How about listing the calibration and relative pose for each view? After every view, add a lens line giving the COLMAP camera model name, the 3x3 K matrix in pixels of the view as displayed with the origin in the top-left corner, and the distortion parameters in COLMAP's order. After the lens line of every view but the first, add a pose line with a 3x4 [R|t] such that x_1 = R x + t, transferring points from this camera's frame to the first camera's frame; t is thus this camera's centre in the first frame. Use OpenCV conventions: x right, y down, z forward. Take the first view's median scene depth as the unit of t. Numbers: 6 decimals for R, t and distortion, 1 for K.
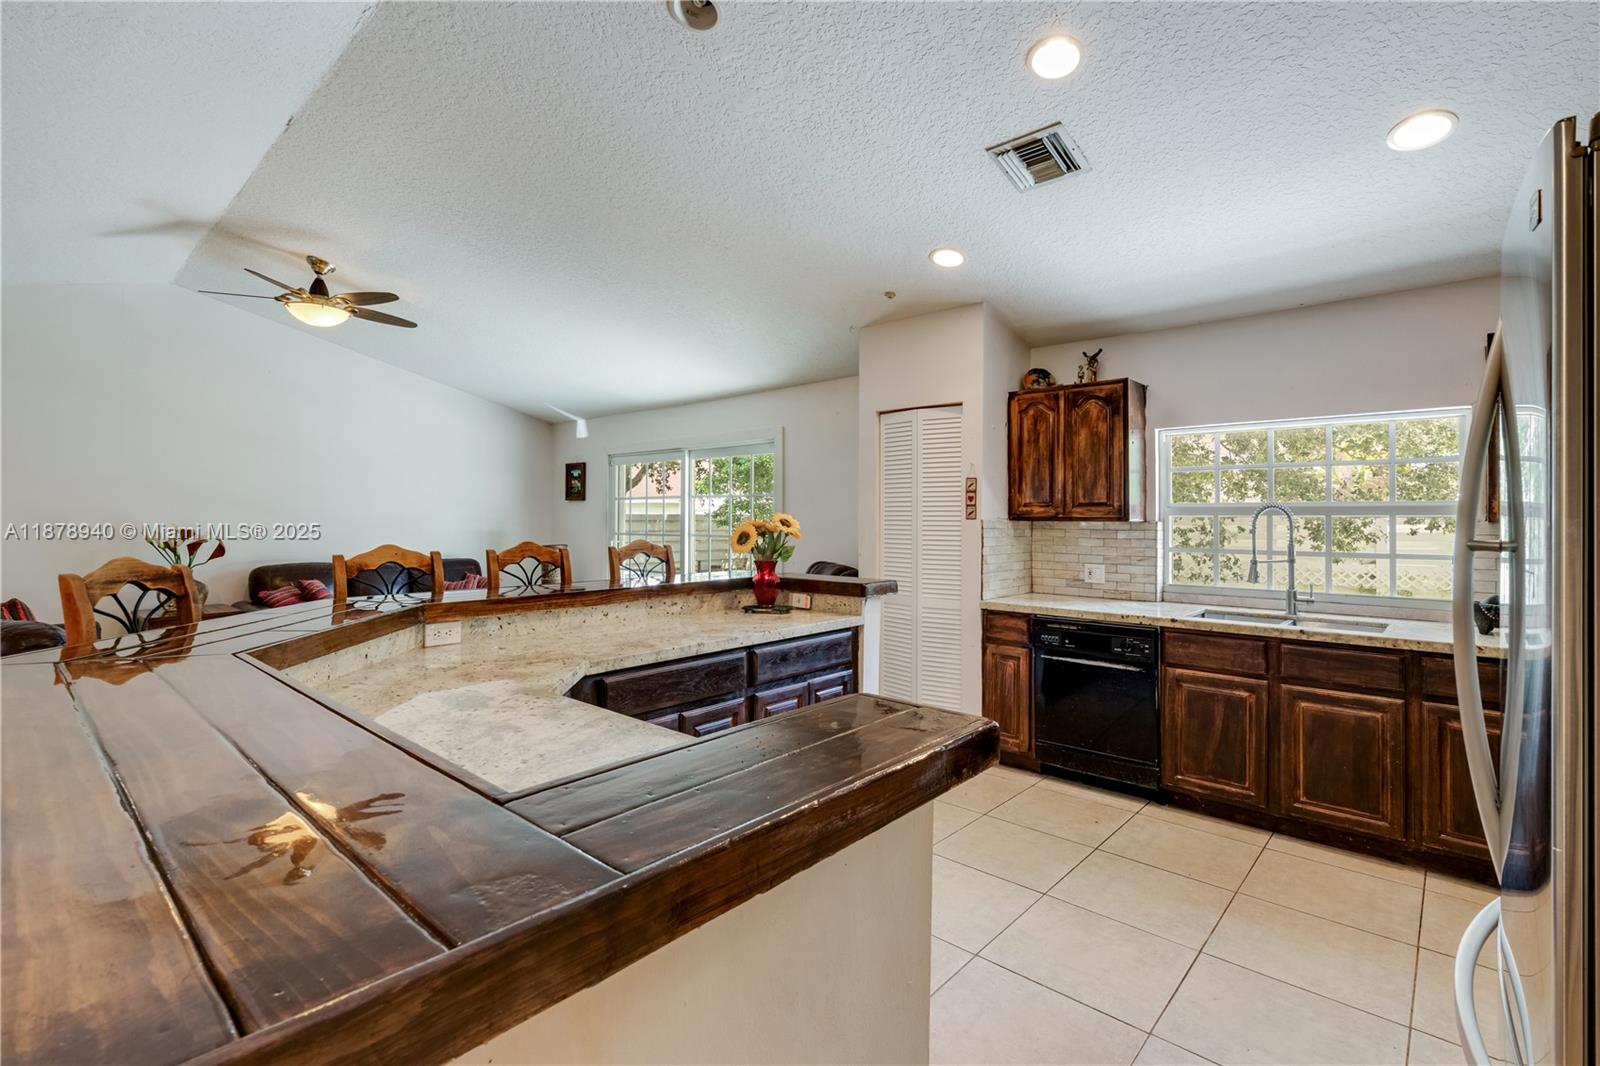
lens RADIAL K [[721.6, 0, 800.4], [0, 721.6, 521.5], [0, 0, 1]] dist [0.002275, 0.000369]
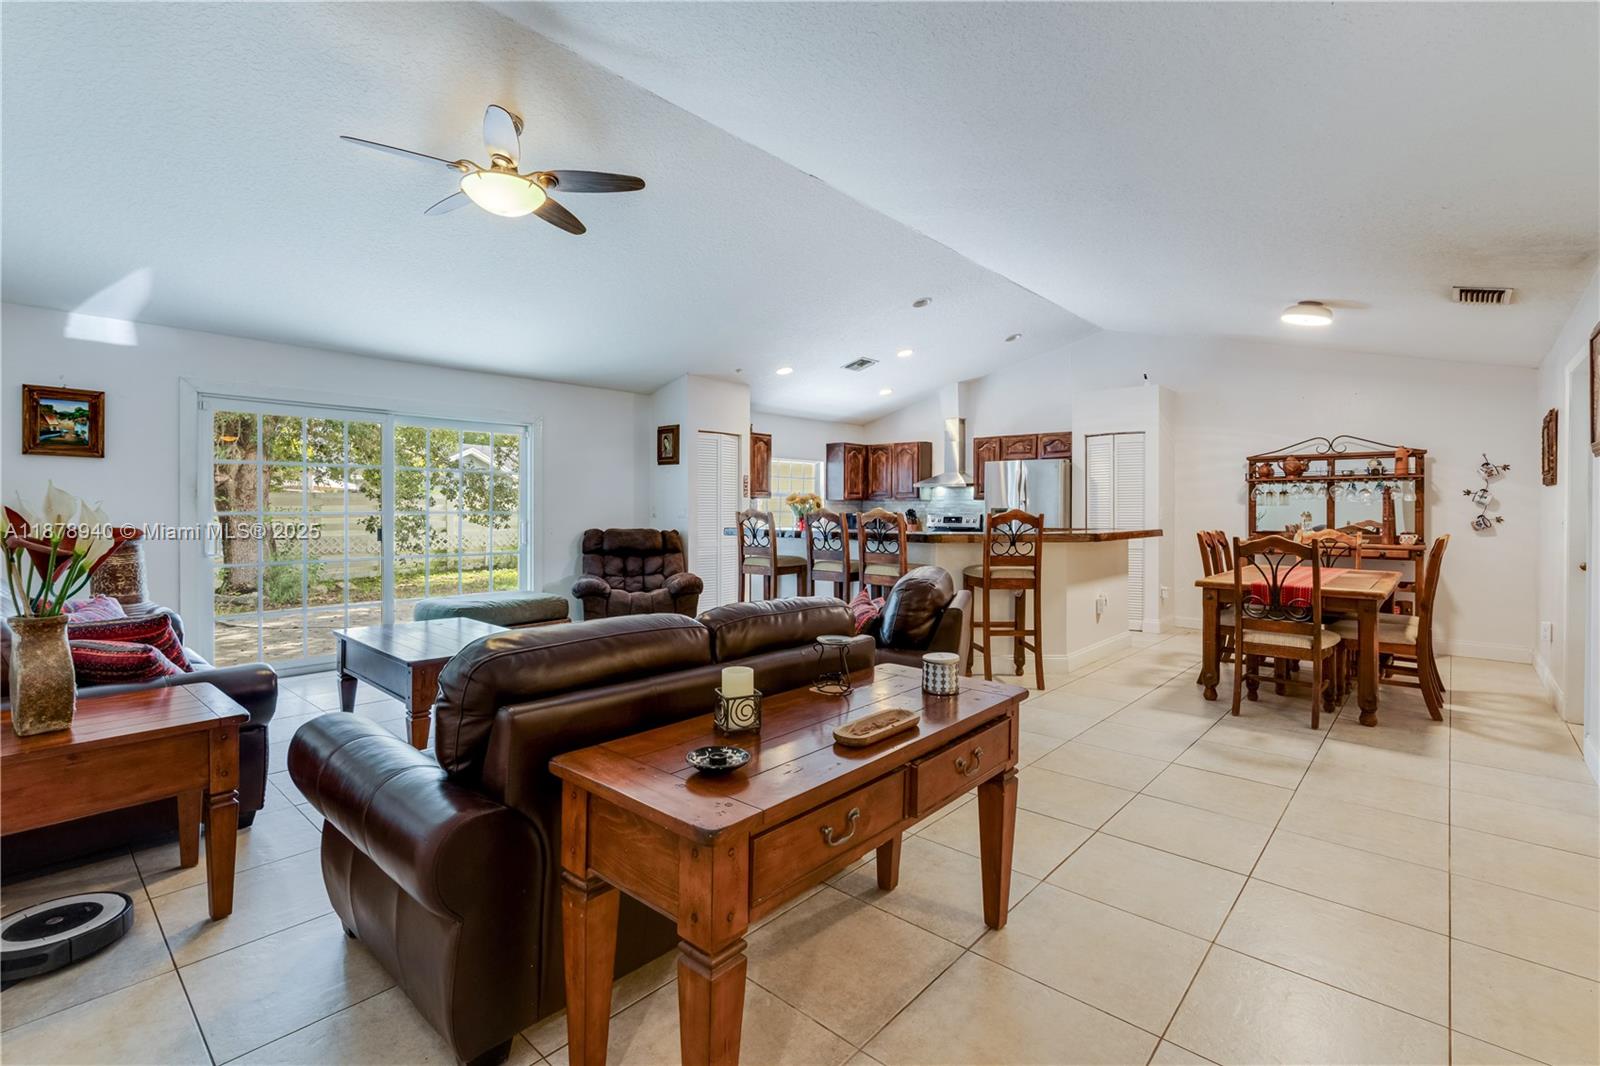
lens RADIAL K [[721.6, 0, 798.1], [0, 721.6, 513.6], [0, 0, 1]] dist [0.002275, 0.000369]
pose [[-0.000344, -0.014134, 0.999900, -1.610444], [0.000672, 0.999900, 0.014135, 0.012732], [-1.000000, 0.000677, -0.000334, 0.830813]]
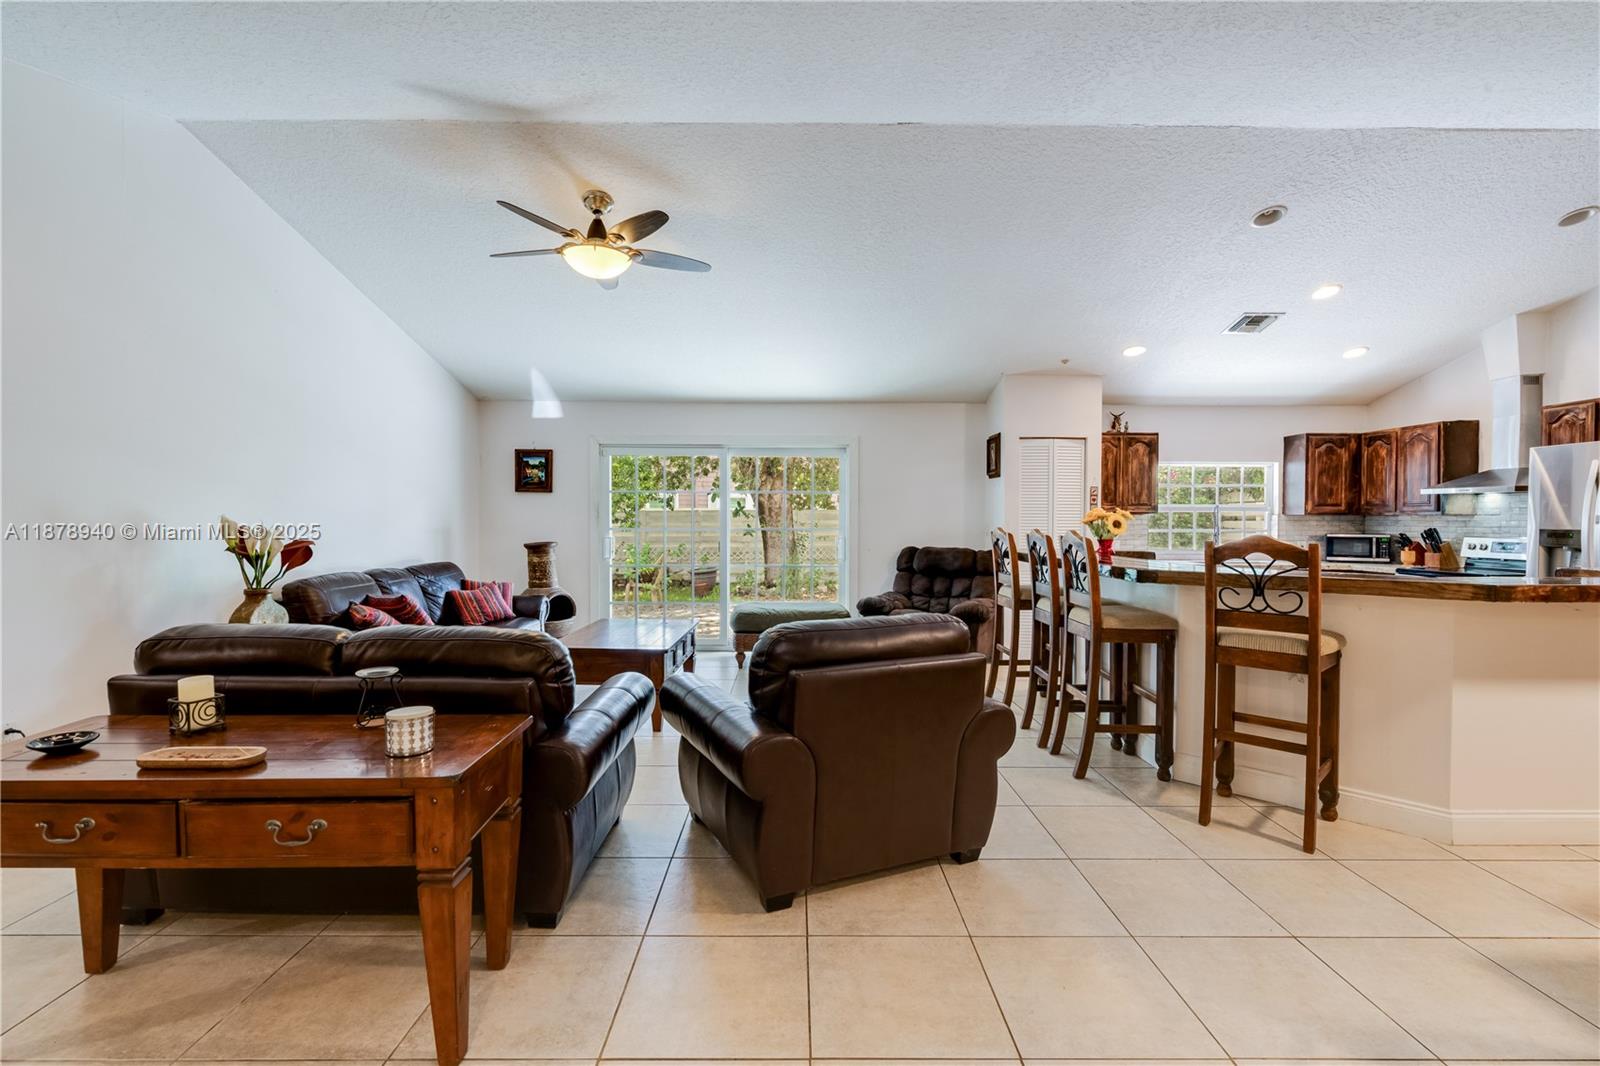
lens RADIAL K [[721.6, 0, 799.4], [0, 721.6, 528.2], [0, 0, 1]] dist [0.002275, 0.000369]
pose [[0.733511, -0.013085, 0.679552, -1.248118], [0.003691, 0.999877, 0.015270, 0.003247], [-0.679668, -0.008693, 0.733469, 0.275770]]
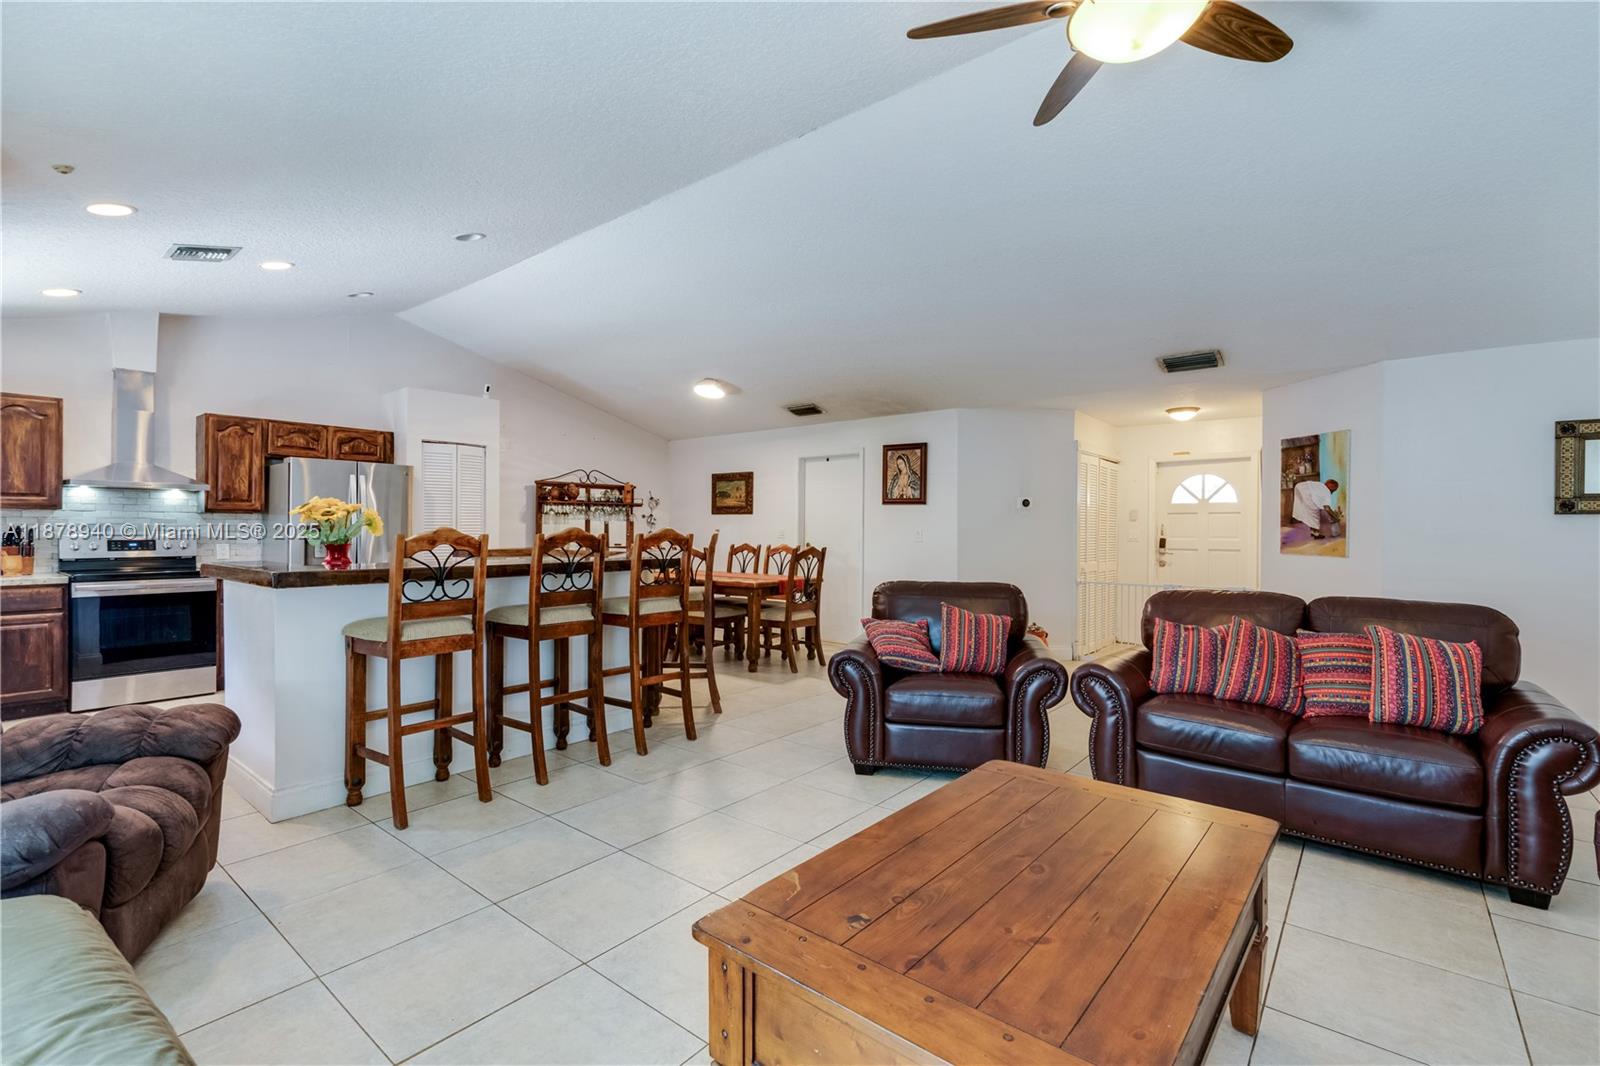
lens RADIAL K [[721.6, 0, 794.2], [0, 721.6, 531.0], [0, 0, 1]] dist [0.002275, 0.000369]
pose [[-0.999011, -0.013095, -0.042492, -0.529039], [-0.013479, 0.999871, 0.008779, 0.011529], [0.042371, 0.009343, -0.999058, 1.675366]]
